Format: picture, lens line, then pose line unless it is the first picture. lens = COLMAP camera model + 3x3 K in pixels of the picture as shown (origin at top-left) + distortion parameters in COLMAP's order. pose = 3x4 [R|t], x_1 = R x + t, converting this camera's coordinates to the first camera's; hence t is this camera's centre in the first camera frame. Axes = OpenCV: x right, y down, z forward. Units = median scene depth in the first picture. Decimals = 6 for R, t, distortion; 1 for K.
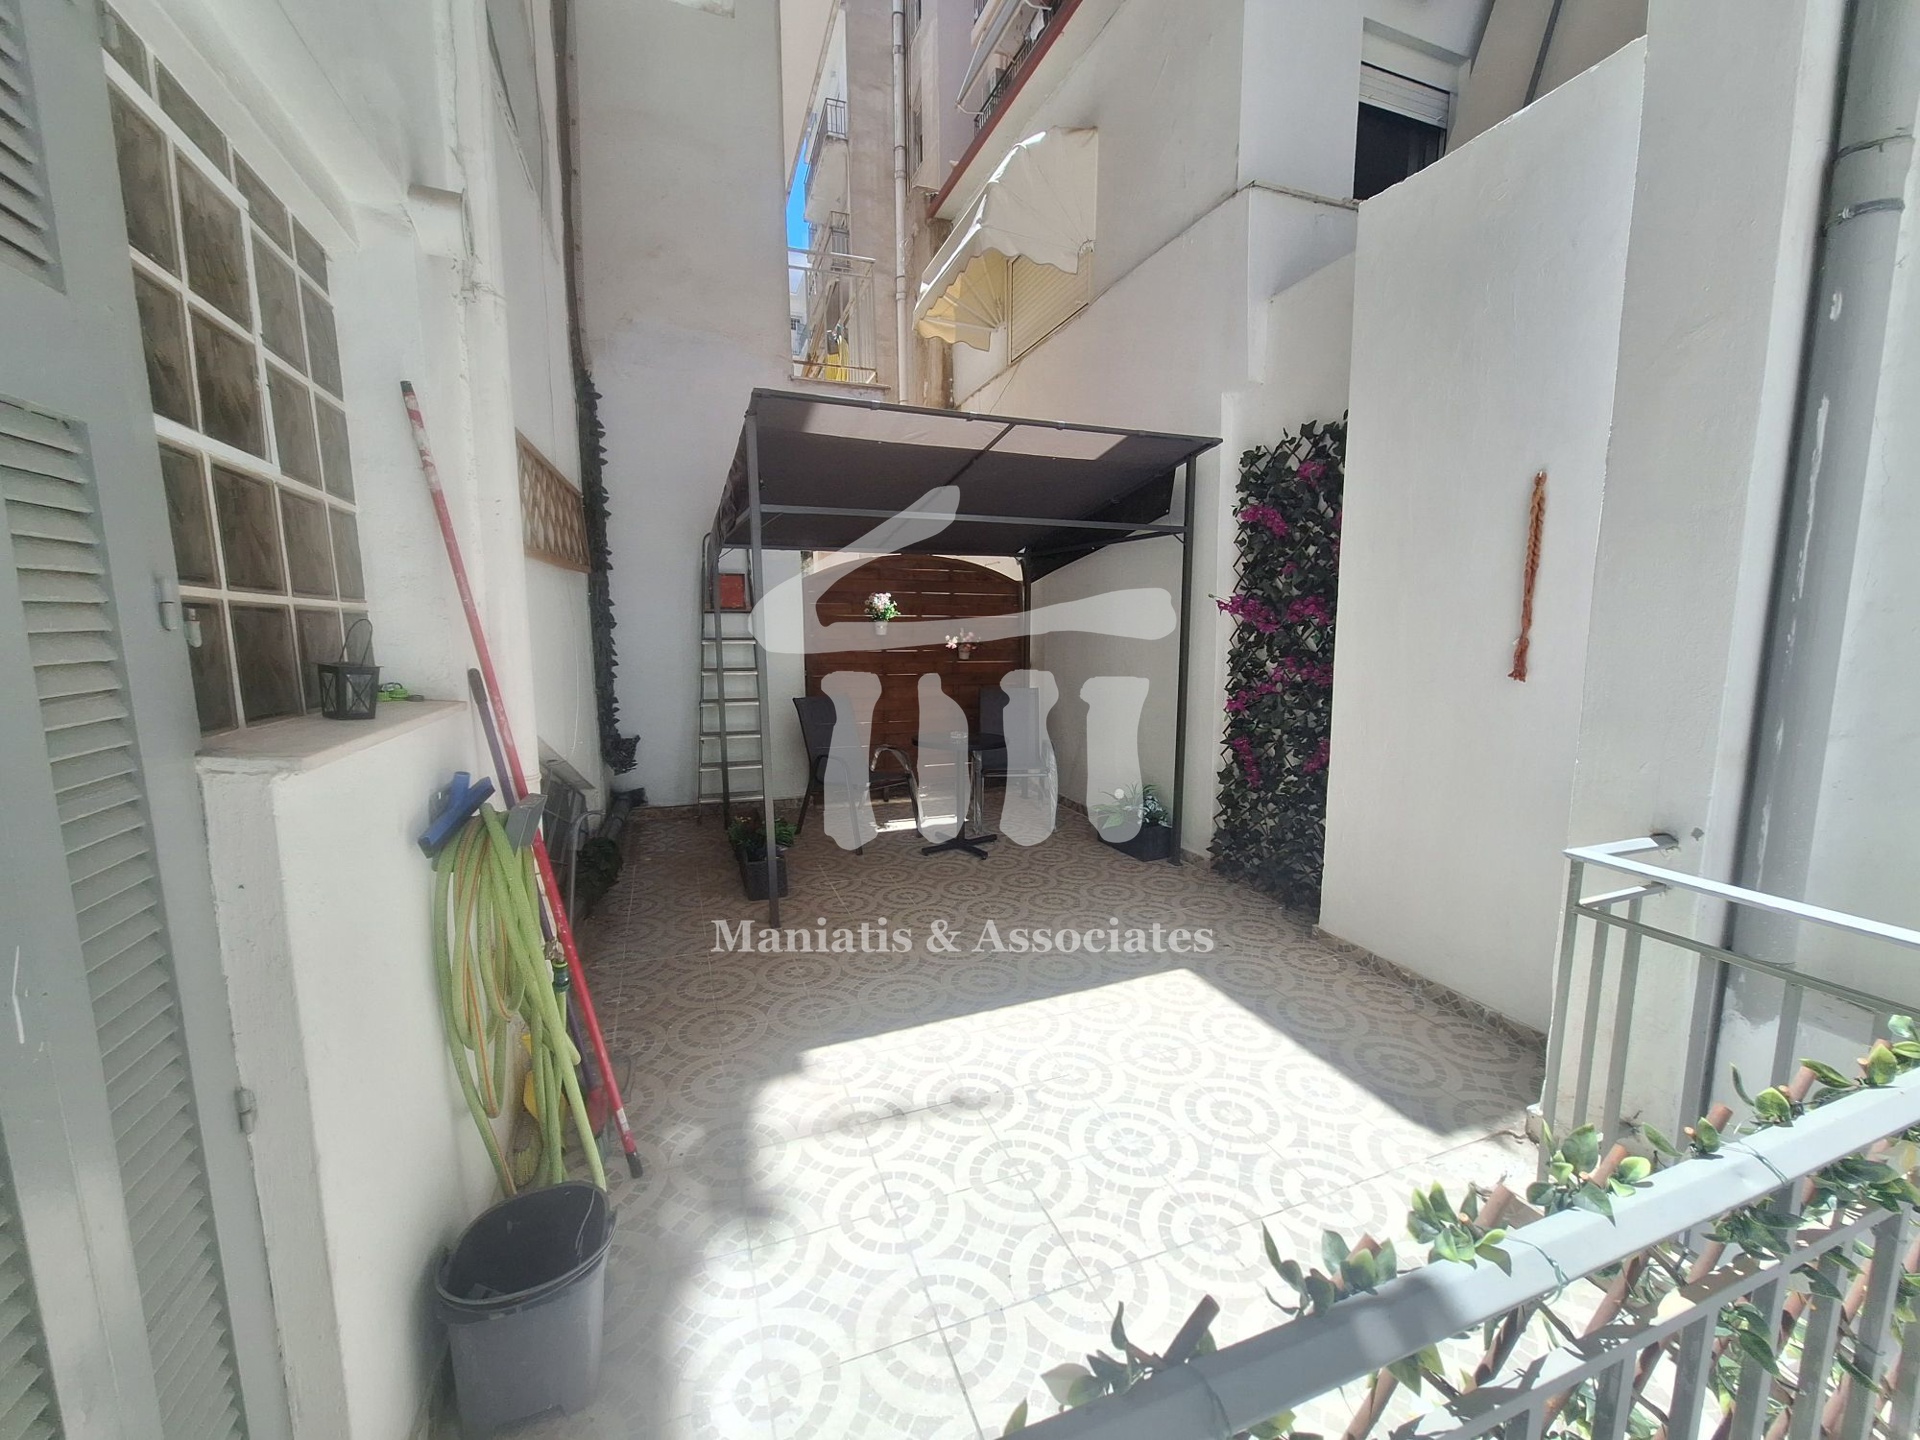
lens RADIAL K [[765.8, 0, 963.8], [0, 765.8, 737.0], [0, 0, 1]] dist [-0.029360, 0.003414]
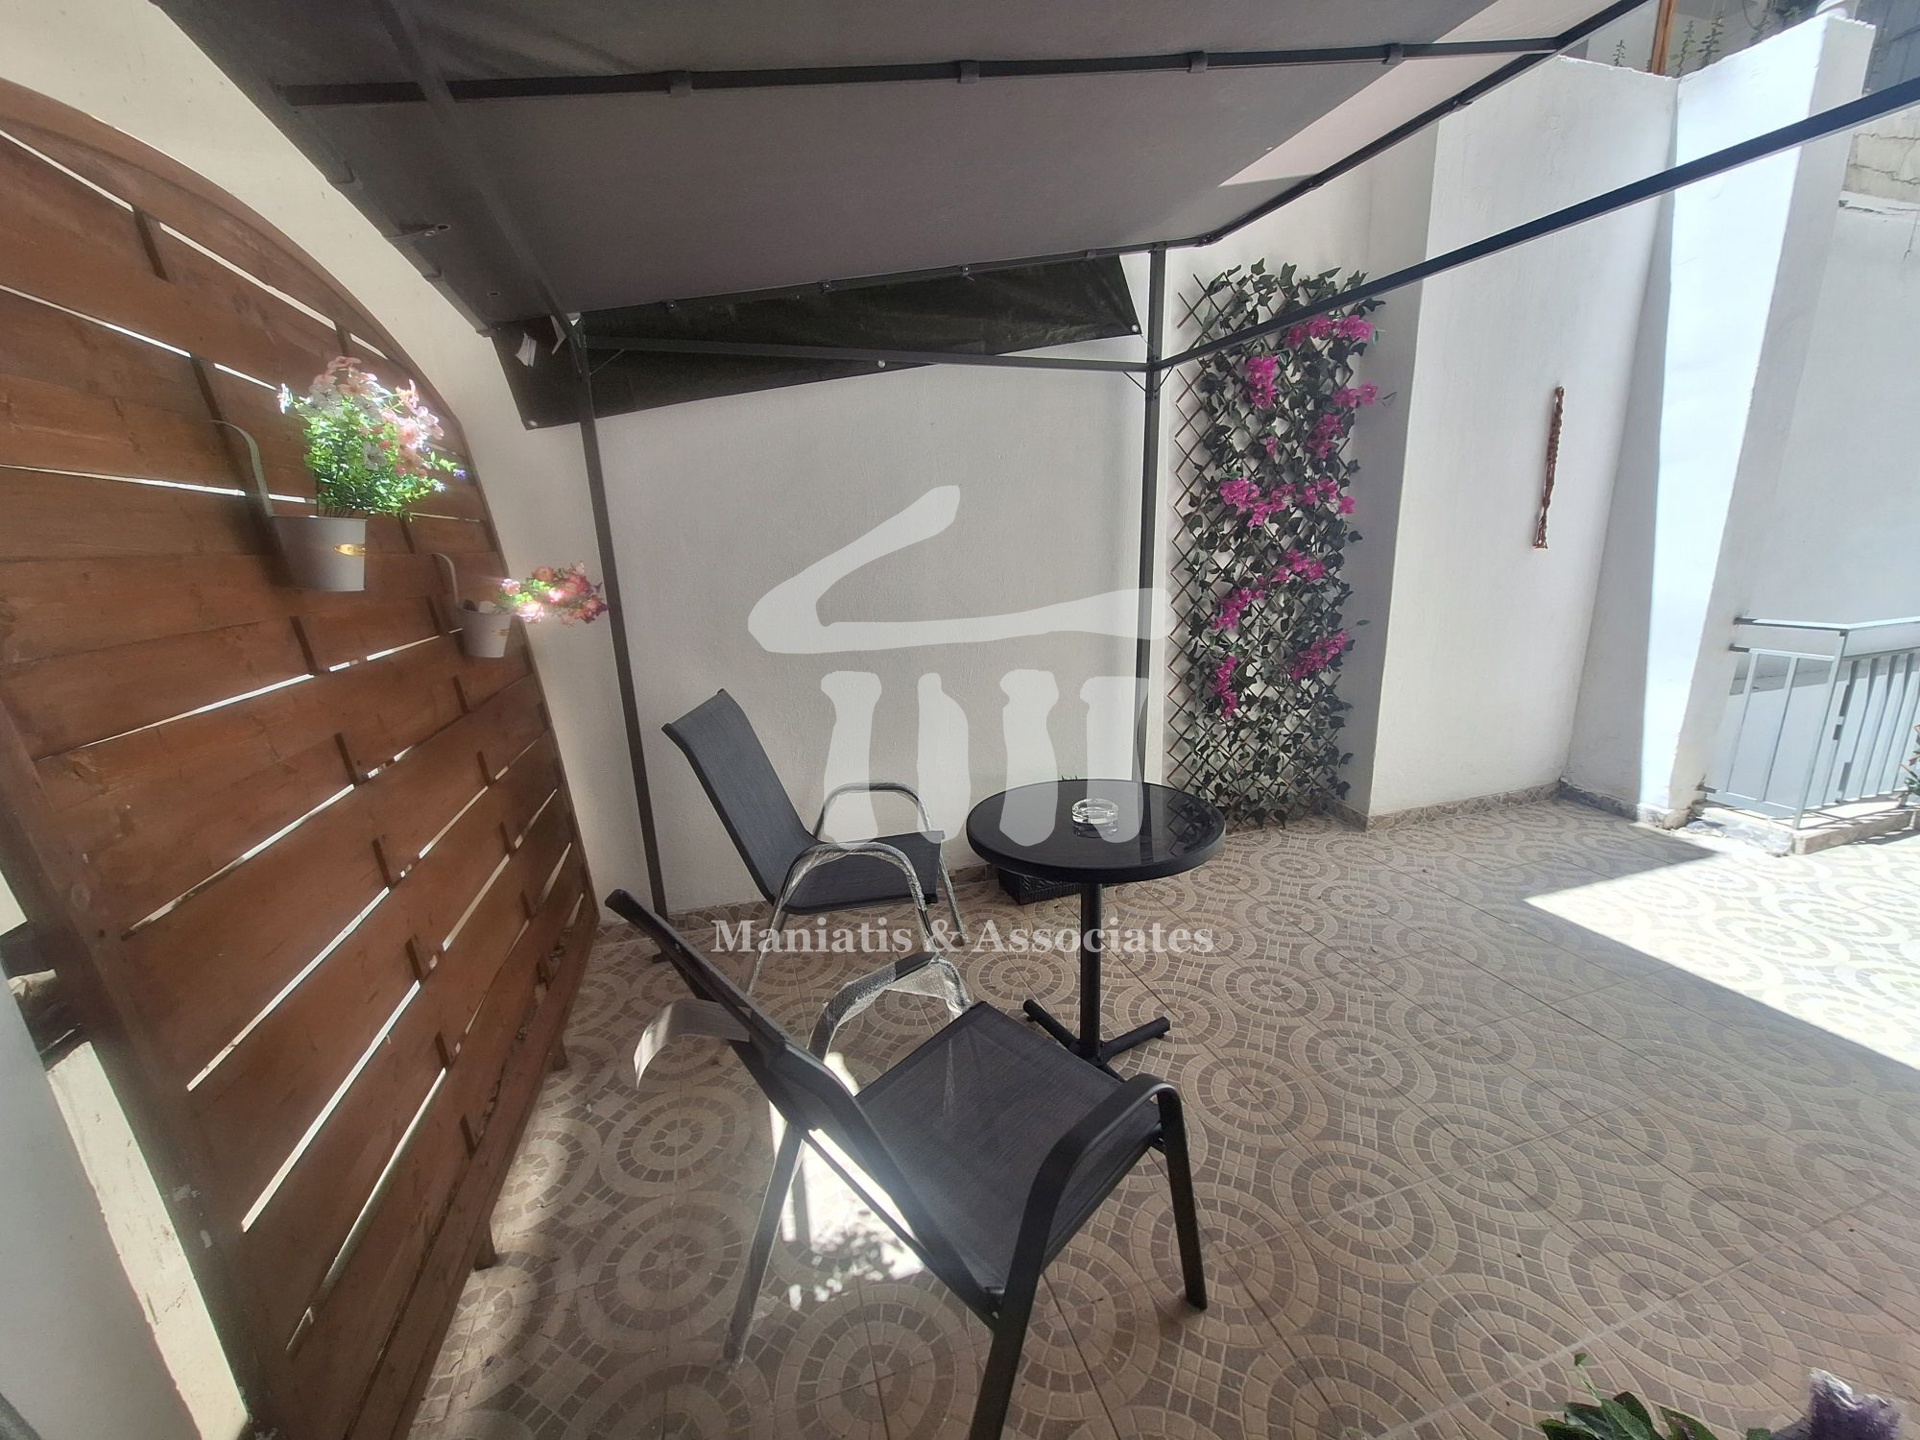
lens RADIAL K [[753.6, 0, 960.9], [0, 753.6, 727.4], [0, 0, 1]] dist [-0.008669, 0.003282]
pose [[0.063695, -0.245413, 0.967324, -0.410361], [0.186784, 0.955095, 0.230011, -0.157479], [-0.980334, 0.166030, 0.106674, 1.142666]]
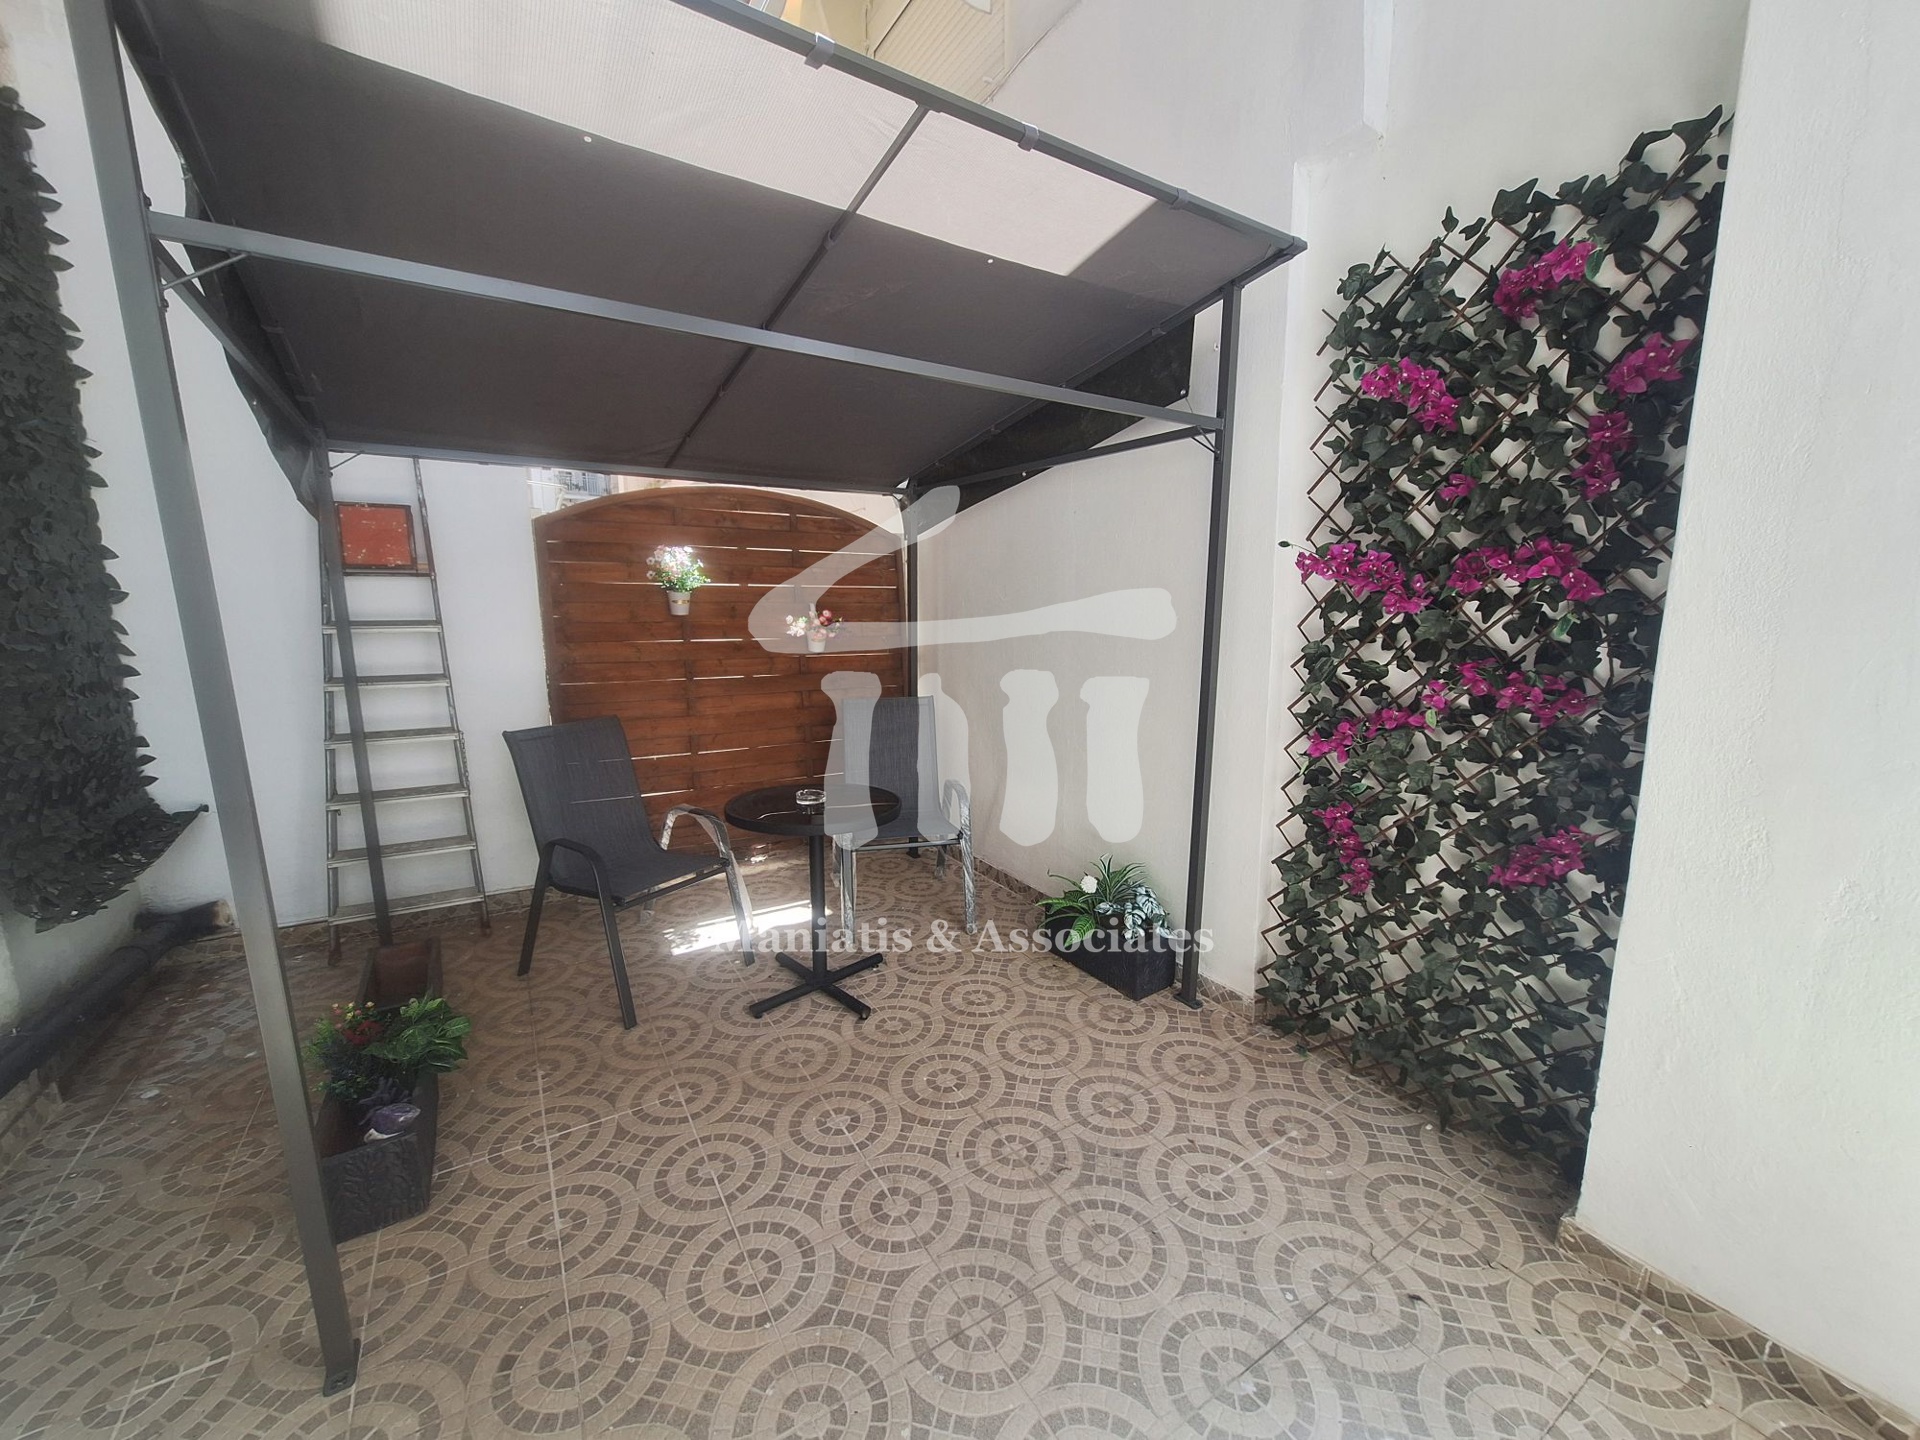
lens RADIAL K [[753.6, 0, 960.9], [0, 753.6, 727.4], [0, 0, 1]] dist [-0.008669, 0.003282]
pose [[0.982660, -0.028735, 0.183177, 0.001546], [0.024644, 0.999394, 0.024572, -0.071845], [-0.183772, -0.019632, 0.982773, 0.494439]]
